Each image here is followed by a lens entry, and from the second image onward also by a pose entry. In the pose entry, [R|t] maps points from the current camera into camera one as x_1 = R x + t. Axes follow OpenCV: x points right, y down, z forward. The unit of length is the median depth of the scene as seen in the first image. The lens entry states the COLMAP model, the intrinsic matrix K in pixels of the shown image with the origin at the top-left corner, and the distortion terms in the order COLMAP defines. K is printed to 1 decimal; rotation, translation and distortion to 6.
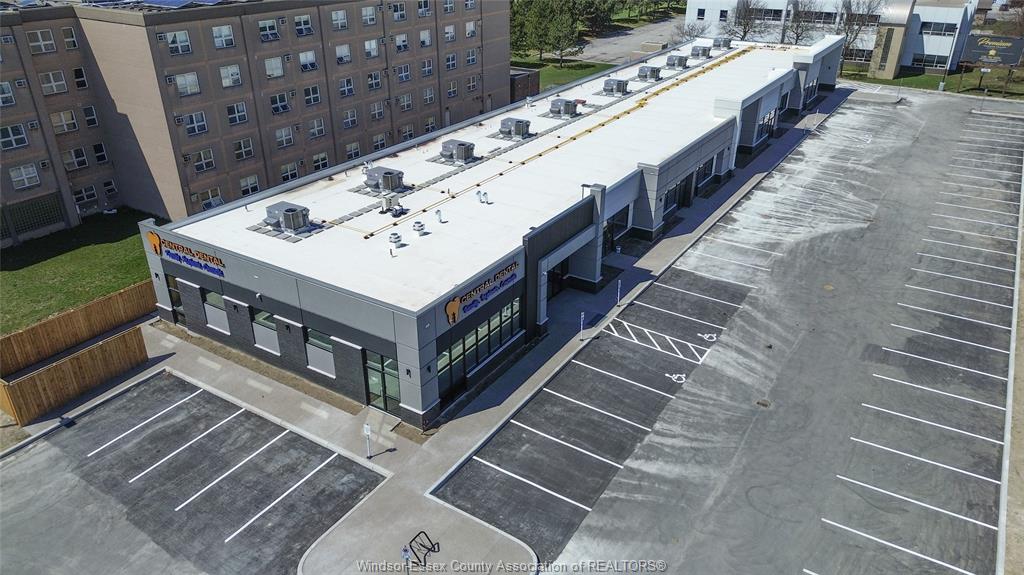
lens RADIAL K [[722.7, 0, 515.6], [0, 722.7, 286.0], [0, 0, 1]] dist [0.074510, -0.067541]
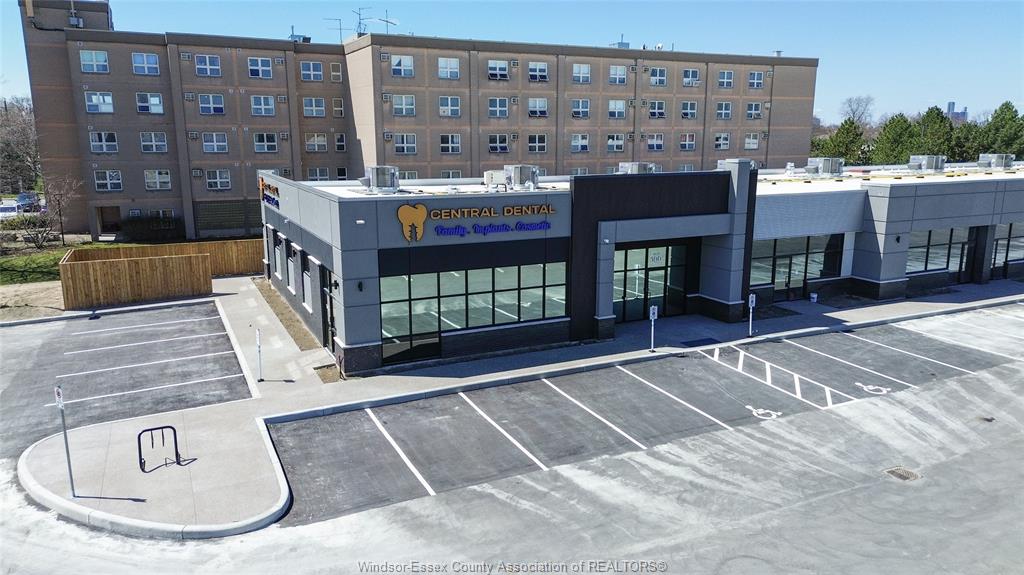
lens RADIAL K [[722.7, 0, 517.6], [0, 722.7, 286.5], [0, 0, 1]] dist [0.074510, -0.067541]
pose [[0.854148, 0.103839, -0.509557, 0.337708], [-0.233665, 0.952010, -0.197679, 0.189080], [0.464577, 0.287913, 0.837421, 0.374814]]
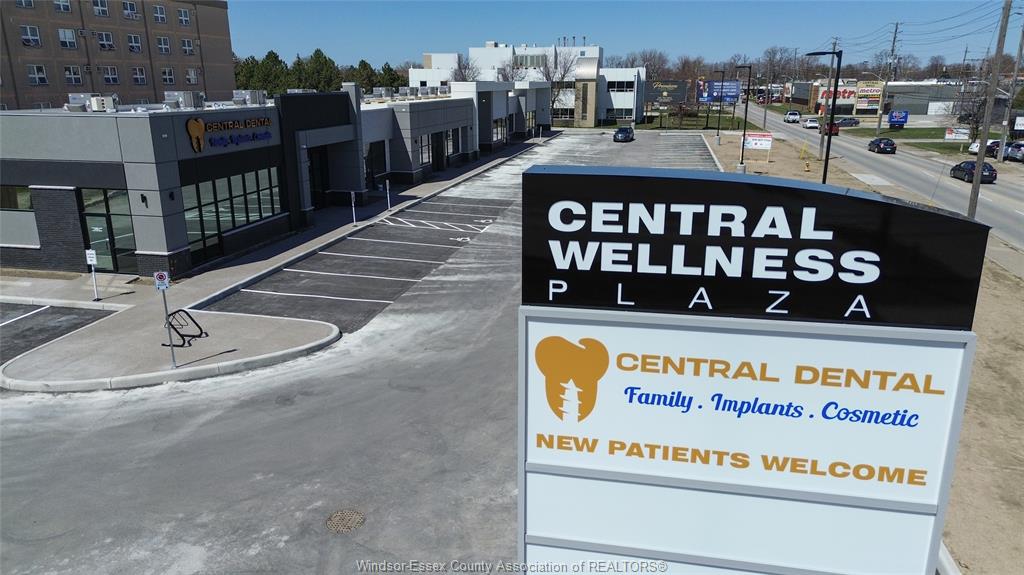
lens RADIAL K [[722.7, 0, 511.5], [0, 722.7, 287.2], [0, 0, 1]] dist [0.074510, -0.067541]
pose [[0.936451, -0.100146, 0.336200, -0.040938], [0.162393, 0.973267, -0.162416, 0.346527], [-0.310948, 0.206692, 0.927680, 0.110619]]
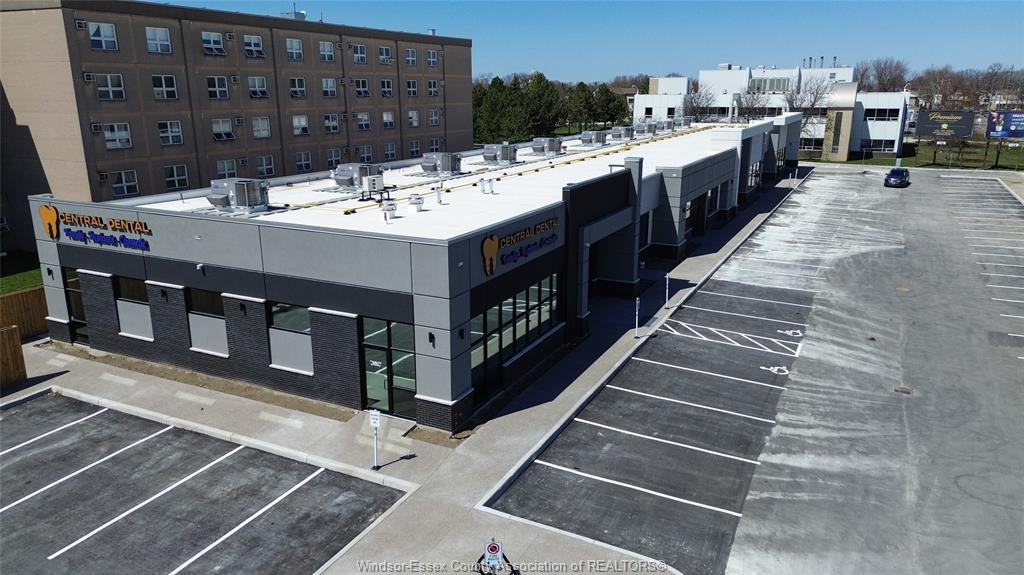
lens RADIAL K [[722.7, 0, 515.3], [0, 722.7, 285.8], [0, 0, 1]] dist [0.074510, -0.067541]
pose [[0.994763, -0.030525, 0.097542, -0.112668], [0.049651, 0.978508, -0.200144, 0.175282], [-0.089337, 0.203939, 0.974899, 0.272815]]
